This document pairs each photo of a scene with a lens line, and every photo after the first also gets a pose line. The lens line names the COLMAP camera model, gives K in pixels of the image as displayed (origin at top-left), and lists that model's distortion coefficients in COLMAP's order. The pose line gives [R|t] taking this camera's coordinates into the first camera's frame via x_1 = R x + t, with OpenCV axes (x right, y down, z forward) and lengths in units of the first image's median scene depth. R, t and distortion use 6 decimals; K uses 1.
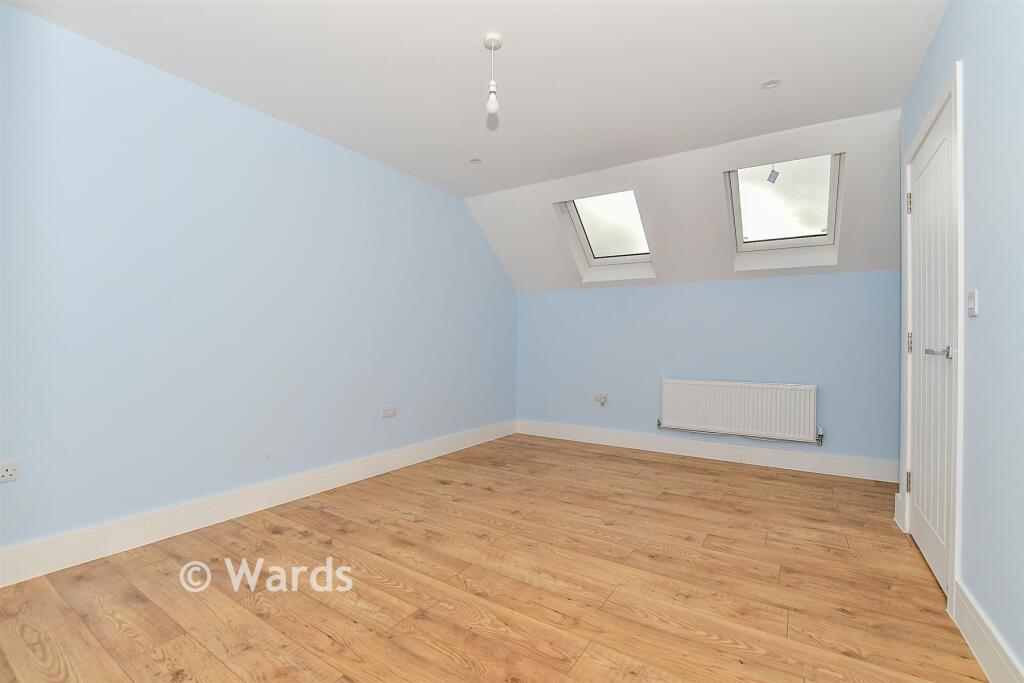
lens RADIAL K [[440.7, 0, 512.0], [0, 440.7, 341.5], [0, 0, 1]] dist [-0.028114, 0.000001]
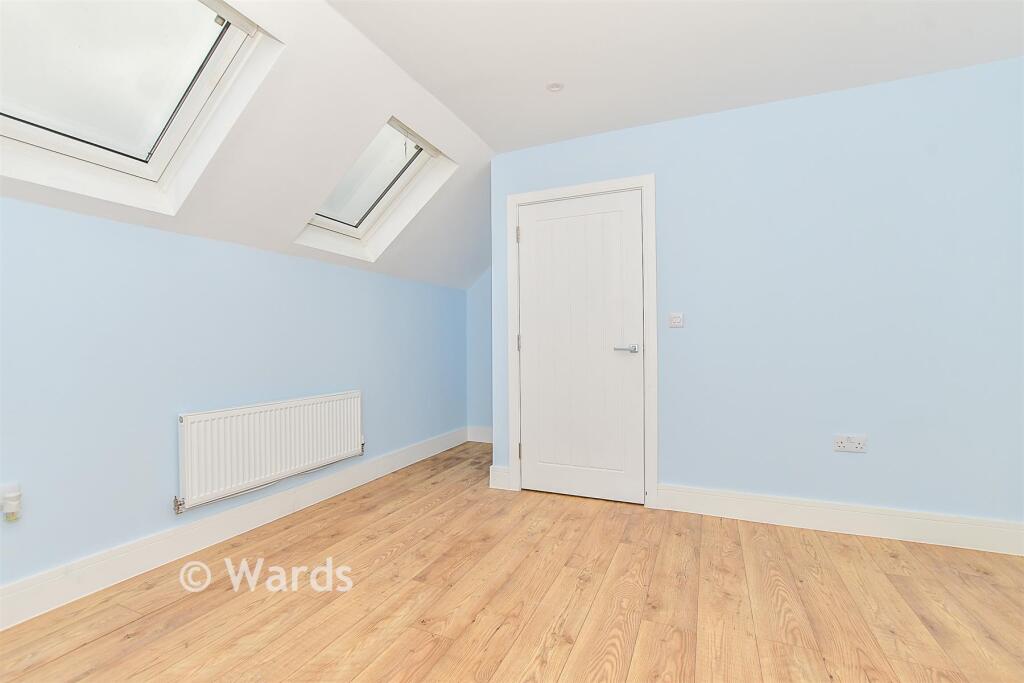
lens RADIAL K [[440.7, 0, 512.0], [0, 440.7, 341.5], [0, 0, 1]] dist [-0.028114, 0.000001]
pose [[-0.141325, -0.000199, 0.989963, -0.370532], [0.006938, 0.999975, 0.001192, -0.004386], [-0.989939, 0.007037, -0.141320, 1.150730]]
